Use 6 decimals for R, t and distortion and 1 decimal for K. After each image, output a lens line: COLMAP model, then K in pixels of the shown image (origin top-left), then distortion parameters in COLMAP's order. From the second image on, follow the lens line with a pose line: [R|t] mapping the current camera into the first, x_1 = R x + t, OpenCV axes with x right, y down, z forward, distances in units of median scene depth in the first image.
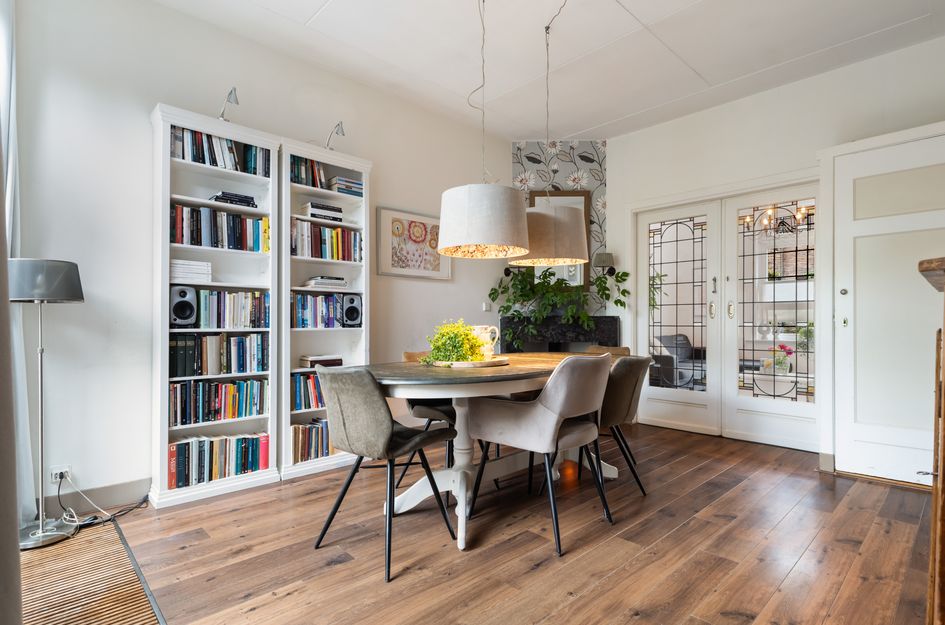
lens RADIAL K [[487.2, 0, 472.0], [0, 487.2, 322.2], [0, 0, 1]] dist [0.020413, -0.000117]
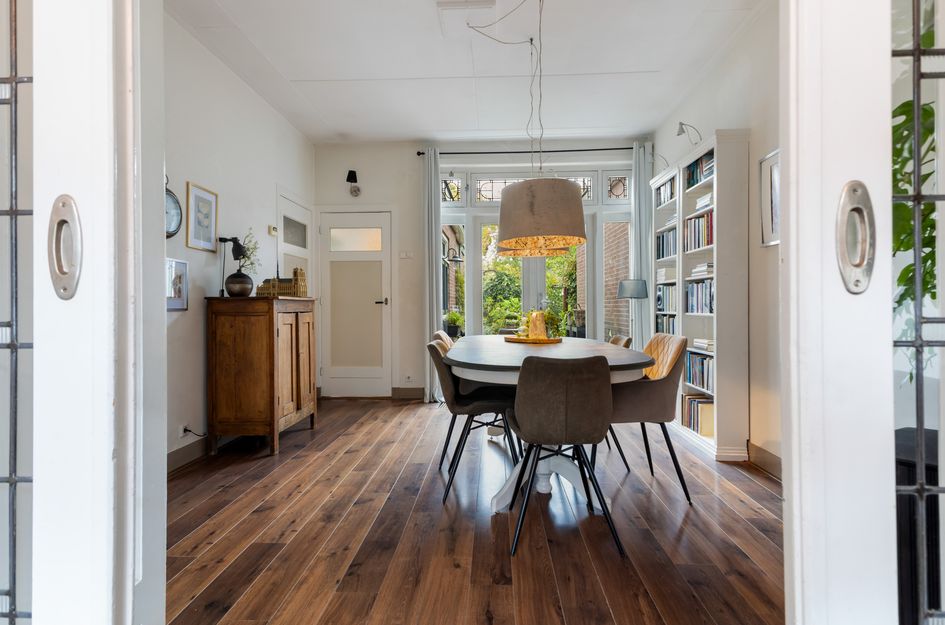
lens RADIAL K [[469.7, 0, 473.9], [0, 469.7, 308.7], [0, 0, 1]] dist [0.018215, 0.000040]
pose [[-0.725607, 0.003255, -0.688101, 0.485285], [0.009340, 0.999943, -0.005120, 0.001412], [0.688046, -0.010142, -0.725597, 0.889911]]
